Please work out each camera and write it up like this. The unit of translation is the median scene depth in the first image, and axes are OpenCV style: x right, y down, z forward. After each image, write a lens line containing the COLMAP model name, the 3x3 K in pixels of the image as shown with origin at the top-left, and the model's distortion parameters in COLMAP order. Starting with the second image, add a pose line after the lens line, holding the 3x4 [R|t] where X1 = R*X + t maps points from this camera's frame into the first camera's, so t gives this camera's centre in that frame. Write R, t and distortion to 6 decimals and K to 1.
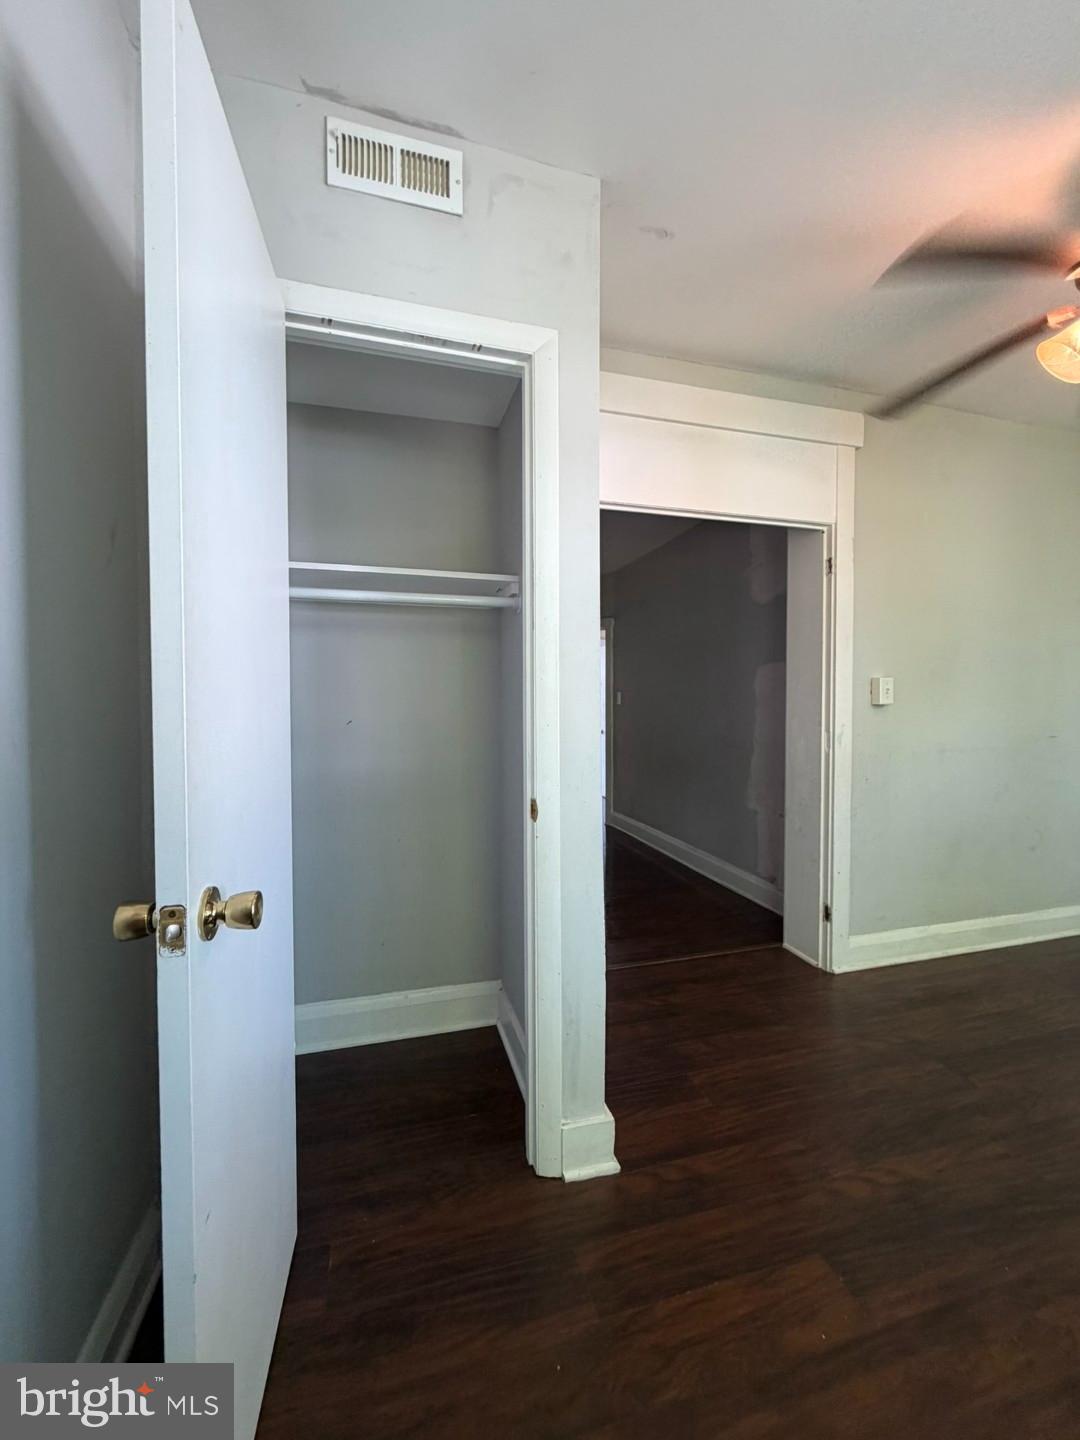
lens RADIAL K [[574.7, 0, 549.7], [0, 574.7, 714.3], [0, 0, 1]] dist [0.001135, -0.000530]
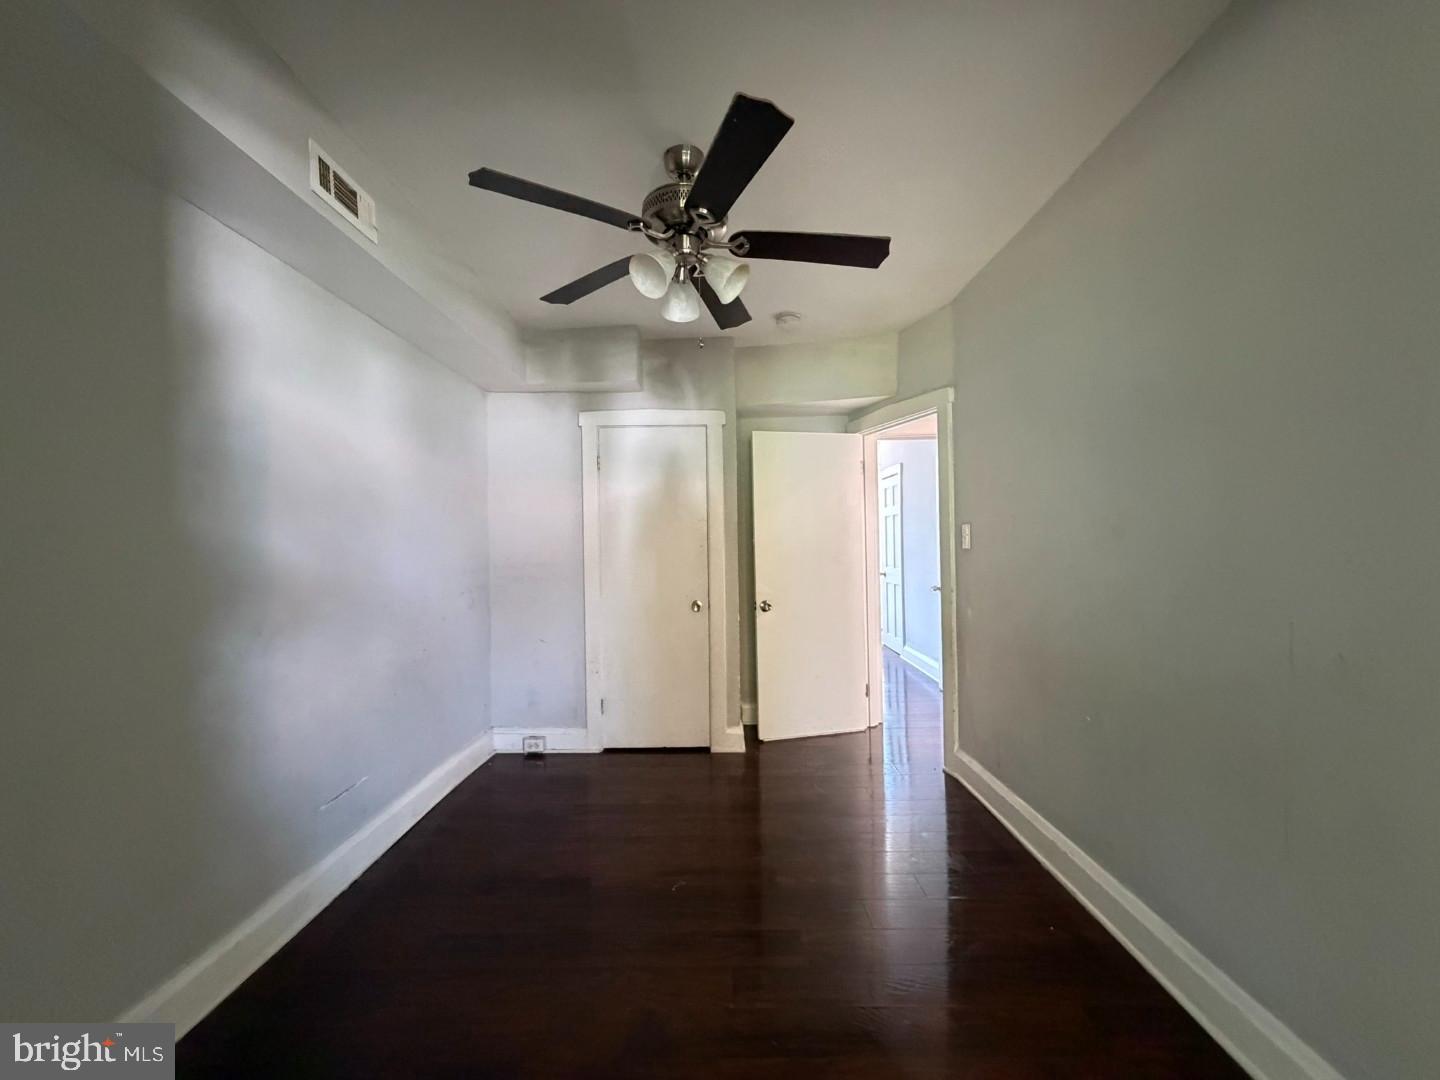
lens RADIAL K [[574.7, 0, 721.1], [0, 574.7, 539.1], [0, 0, 1]] dist [0.001135, -0.000530]
pose [[0.963900, -0.015673, -0.265803, 0.042651], [0.010704, 0.999740, -0.020133, -0.016820], [0.266049, 0.016561, 0.963817, 0.425226]]
